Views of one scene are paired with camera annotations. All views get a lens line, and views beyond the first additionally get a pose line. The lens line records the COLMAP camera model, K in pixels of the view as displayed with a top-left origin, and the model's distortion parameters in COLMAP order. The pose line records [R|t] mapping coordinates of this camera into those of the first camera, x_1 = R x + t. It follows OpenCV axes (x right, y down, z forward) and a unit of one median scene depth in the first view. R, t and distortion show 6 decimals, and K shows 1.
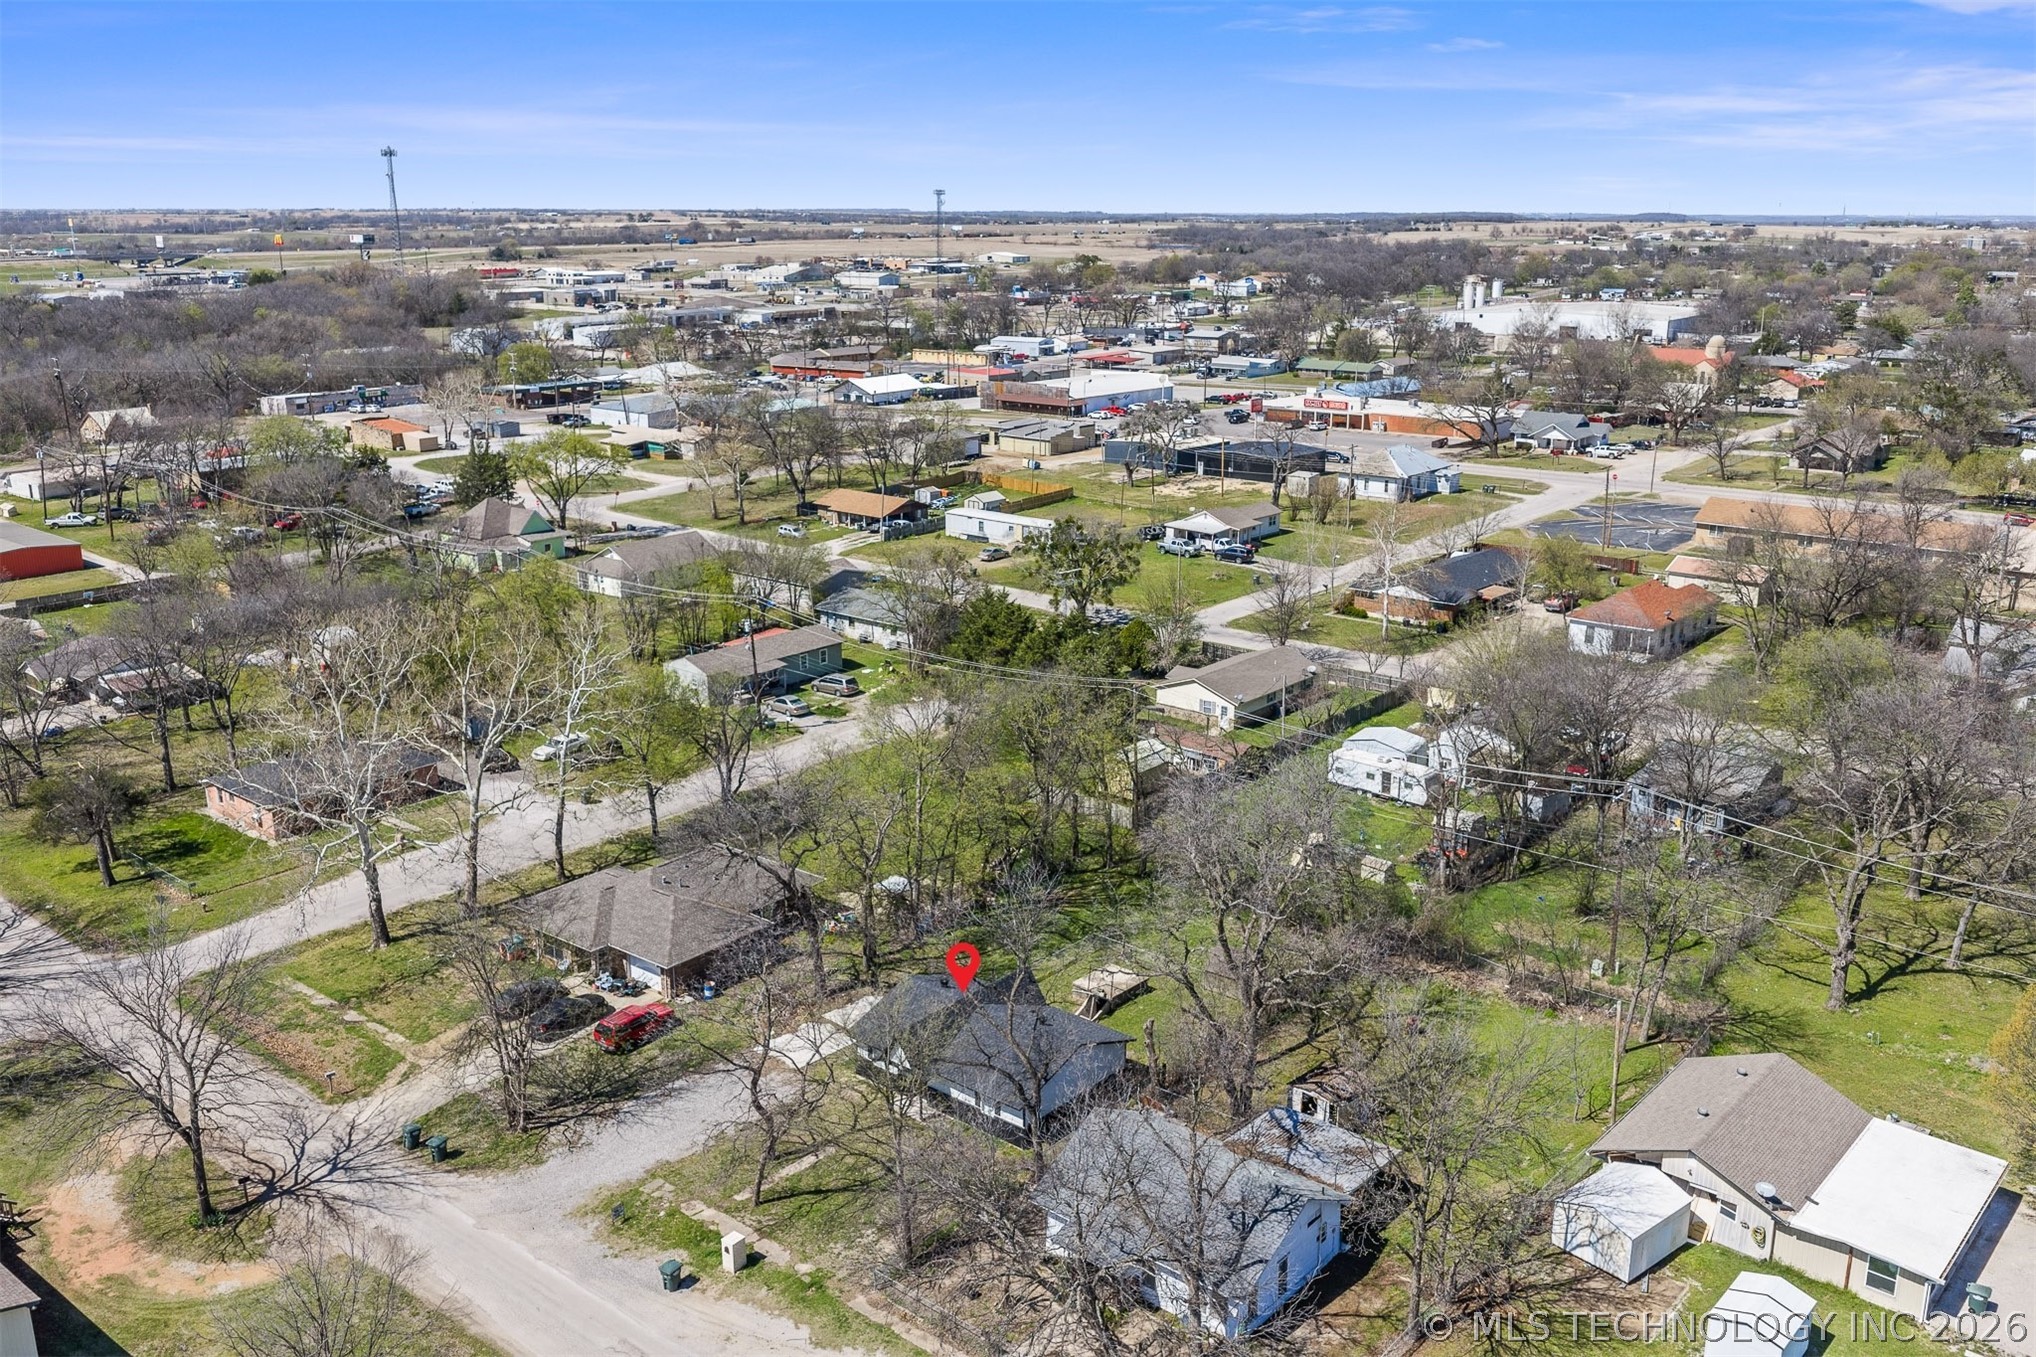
lens RADIAL K [[1660.7, 0, 1027.5], [0, 1660.7, 667.4], [0, 0, 1]] dist [-0.001542, -0.005277]
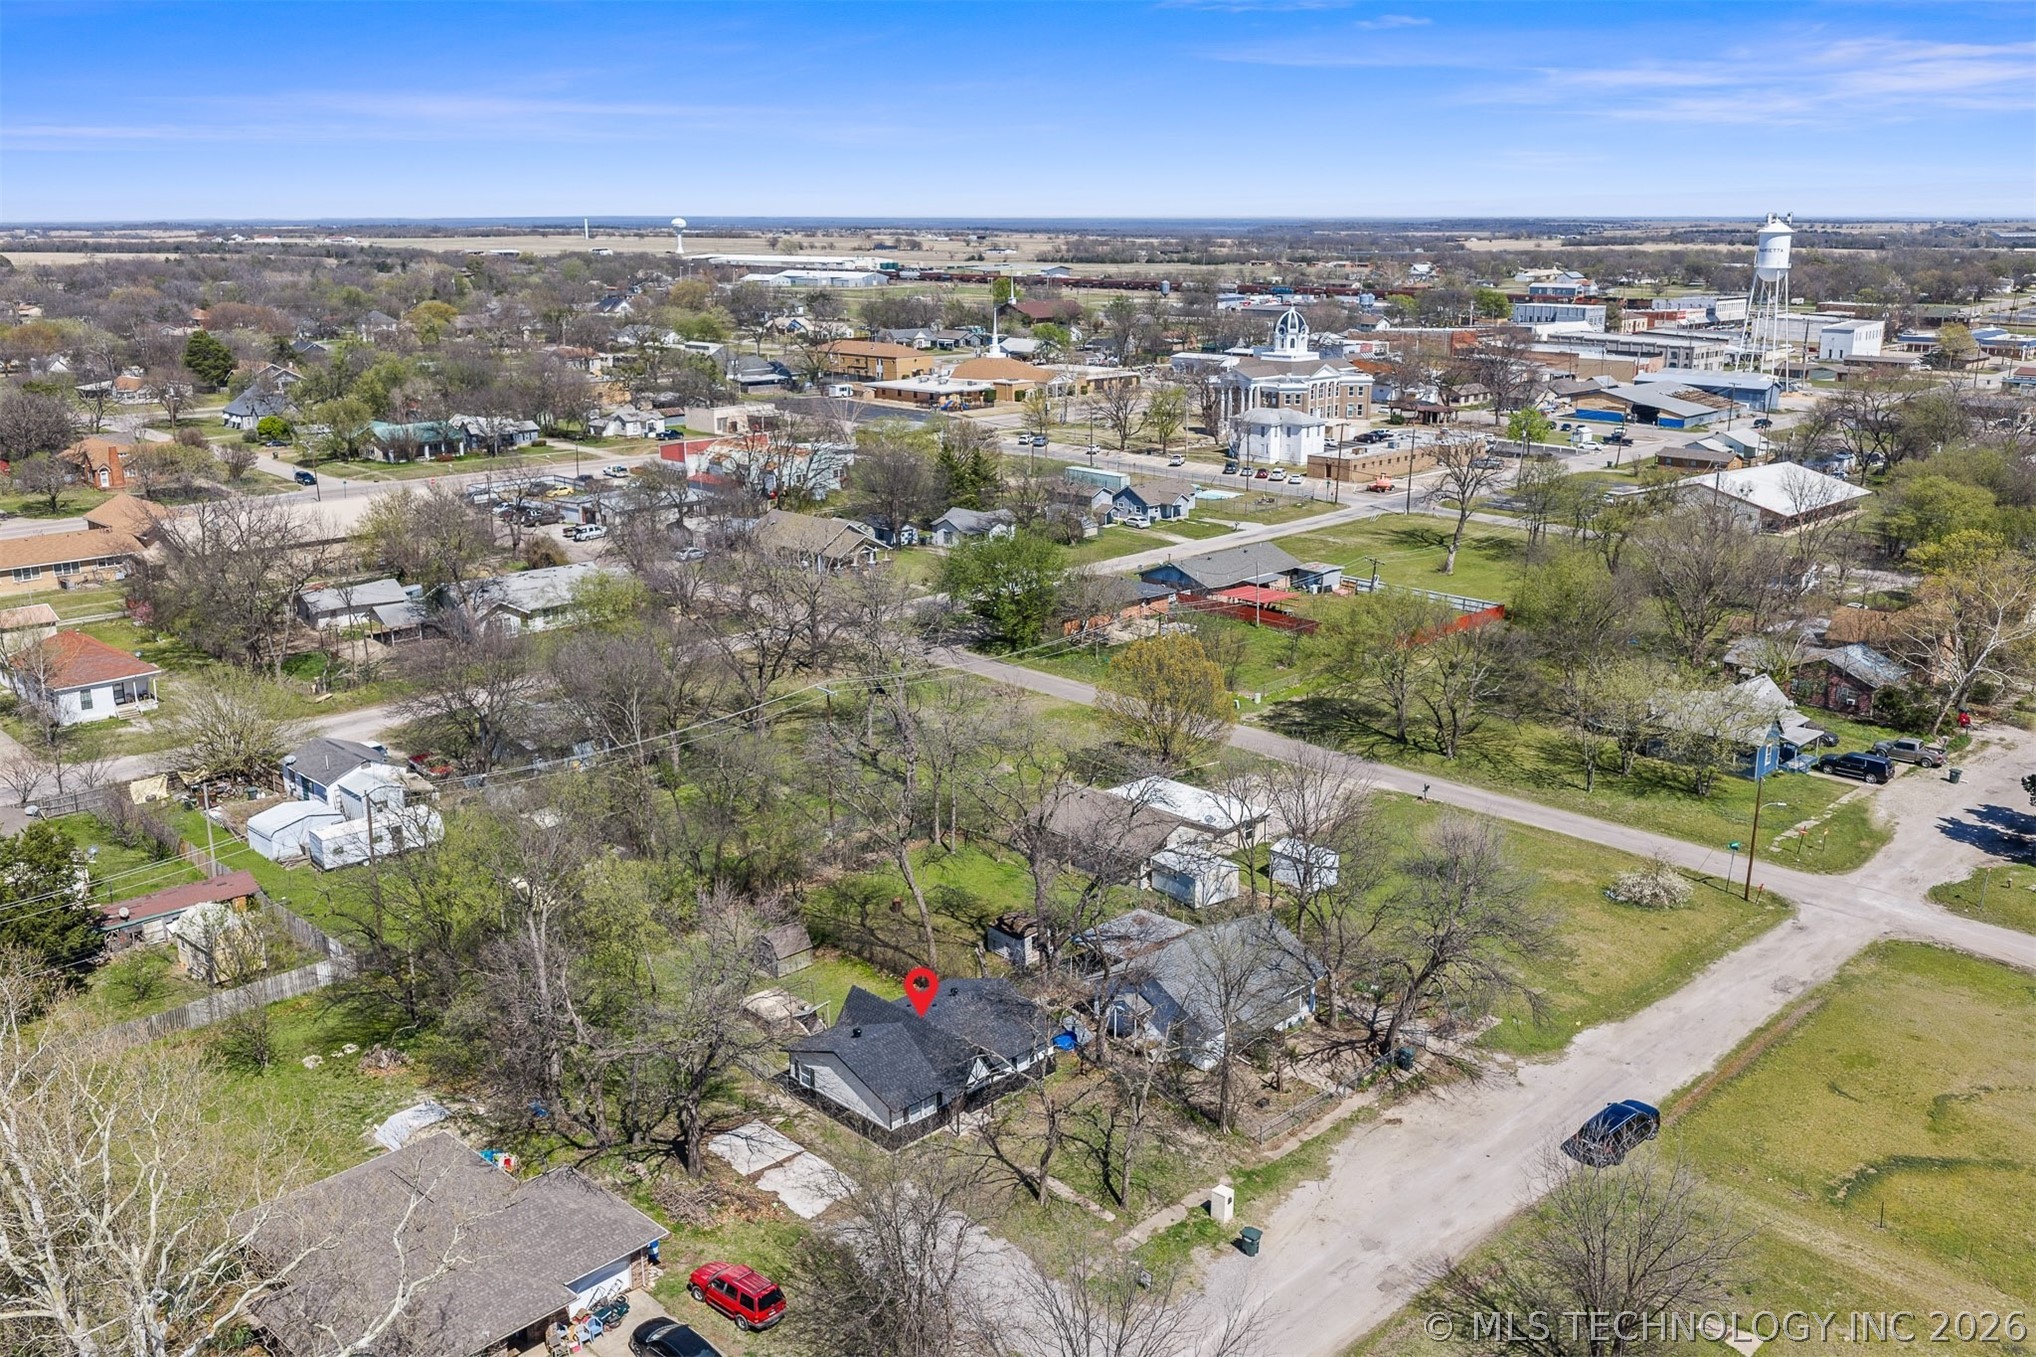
lens RADIAL K [[1720.8, 0, 1018.0], [0, 1720.8, 678.5], [0, 0, 1]] dist [-0.002651, -0.023798]
pose [[0.098899, -0.257715, 0.961146, -0.365221], [0.263031, 0.938299, 0.224523, -0.077767], [-0.959705, 0.230606, 0.160584, 0.272350]]
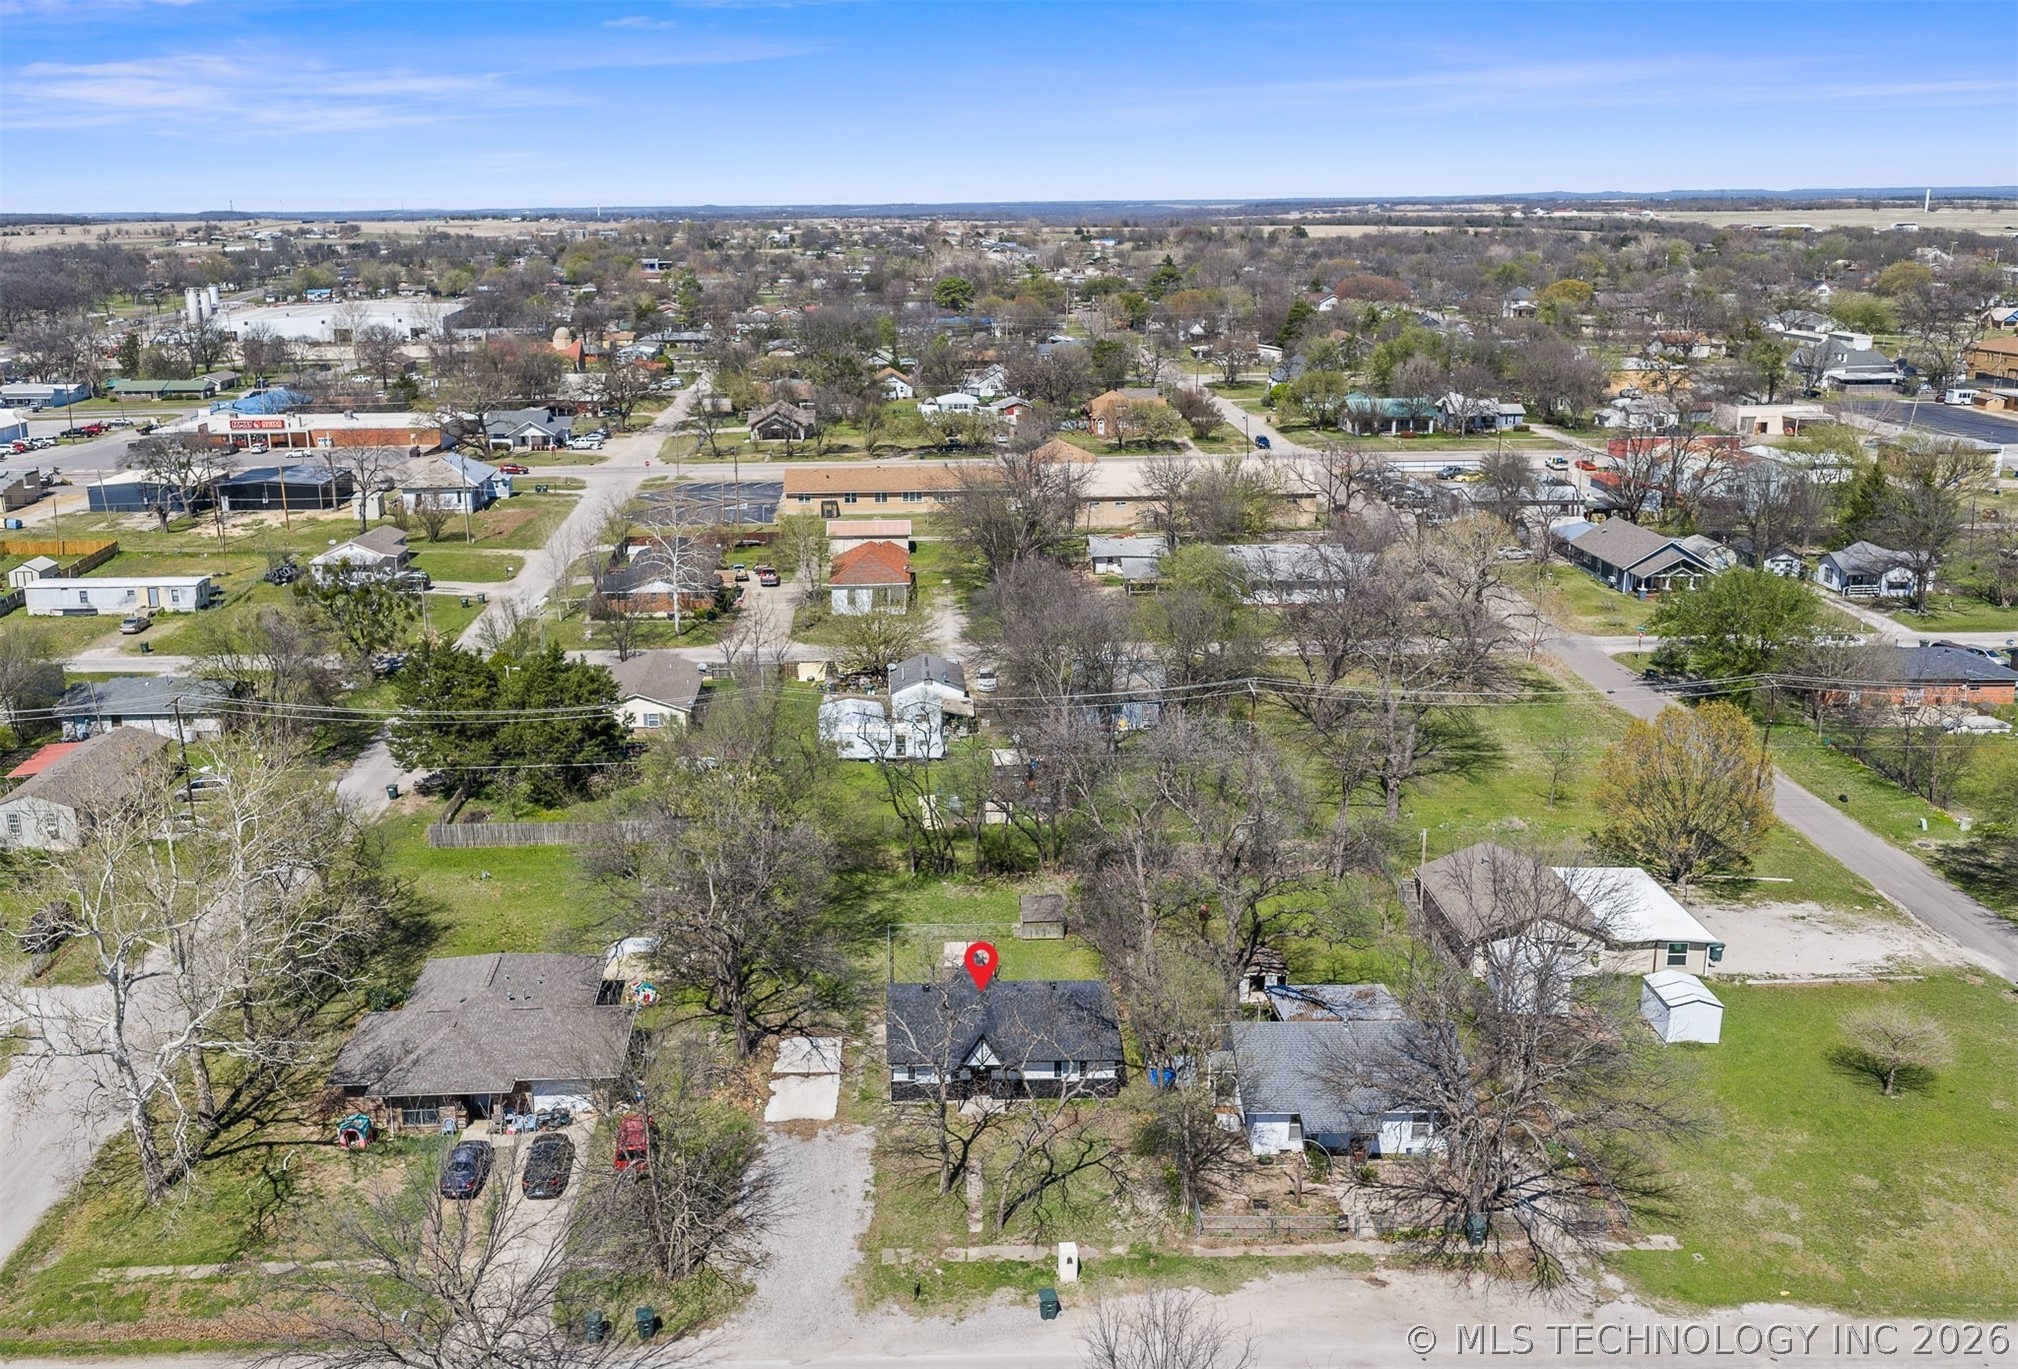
lens RADIAL K [[1734.3, 0, 882.5], [0, 1734.3, 659.5], [0, 0, 1]] dist [0.001788, -0.007647]
pose [[0.767661, -0.173675, 0.616875, -0.264016], [0.182385, 0.981980, 0.049501, -0.023821], [-0.614356, 0.074509, 0.785503, 0.069061]]
